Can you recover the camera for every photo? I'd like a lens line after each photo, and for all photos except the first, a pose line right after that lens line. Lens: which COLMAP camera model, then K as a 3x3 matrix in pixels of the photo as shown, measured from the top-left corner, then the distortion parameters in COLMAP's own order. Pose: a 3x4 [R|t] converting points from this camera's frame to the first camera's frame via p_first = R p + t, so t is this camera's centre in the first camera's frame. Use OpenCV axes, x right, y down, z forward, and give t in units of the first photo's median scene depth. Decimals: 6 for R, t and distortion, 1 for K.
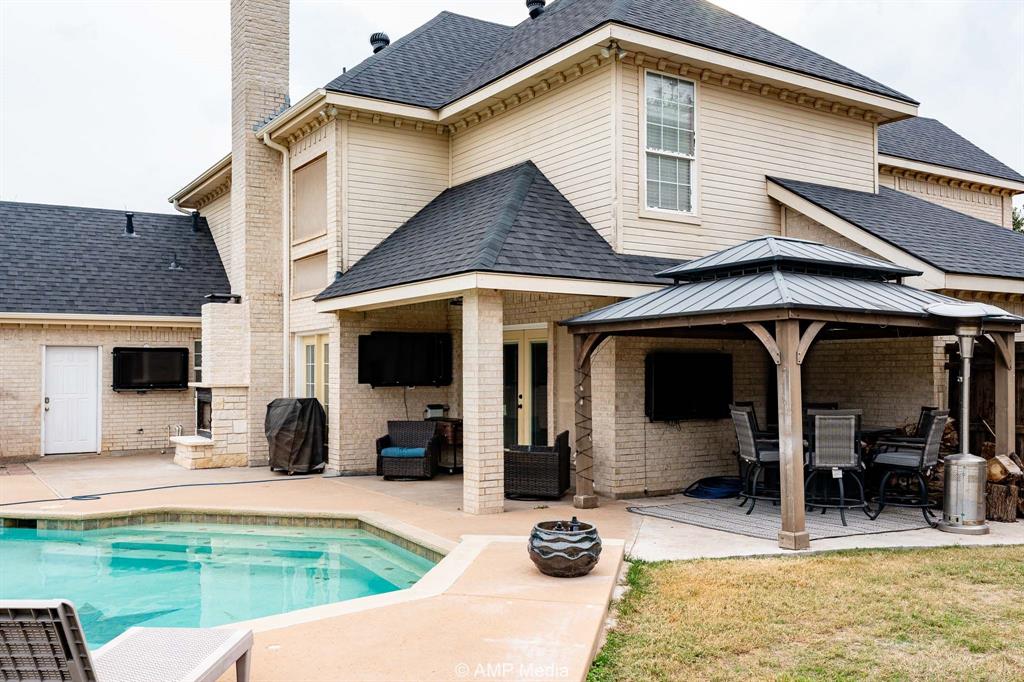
lens RADIAL K [[895.6, 0, 512.0], [0, 895.6, 341.0], [0, 0, 1]] dist [0.001109, 0.000136]
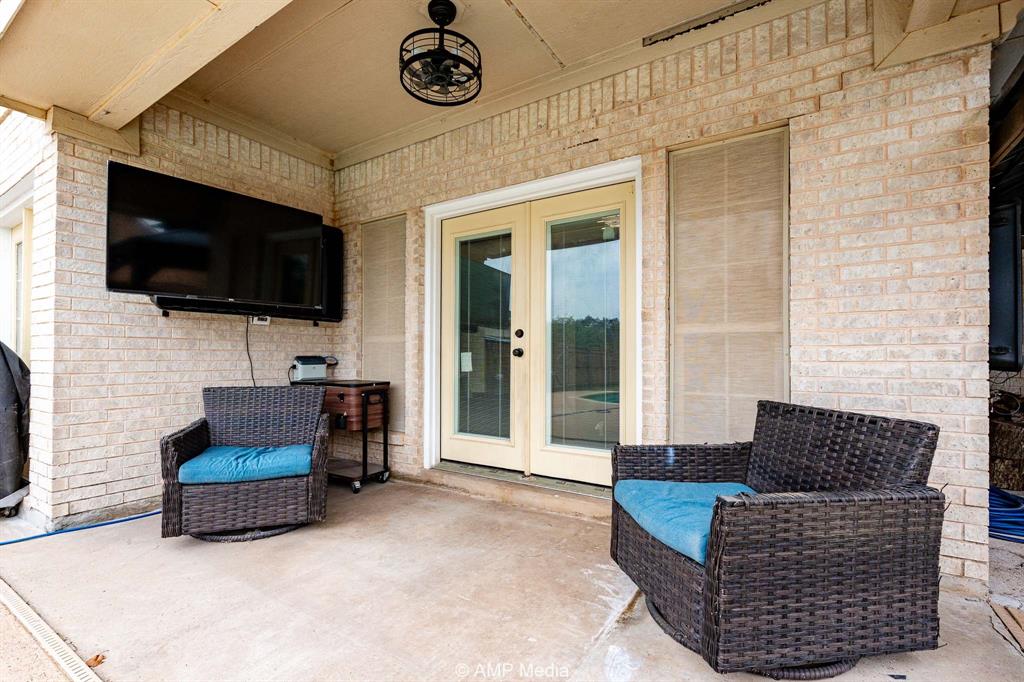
lens RADIAL K [[427.6, 0, 517.2], [0, 427.6, 354.6], [0, 0, 1]] dist [0.000062, 0.000064]
pose [[0.892033, 0.007970, 0.451901, -0.096068], [-0.019211, 0.999610, 0.020292, 0.065344], [-0.451562, -0.026782, 0.891837, 0.740732]]
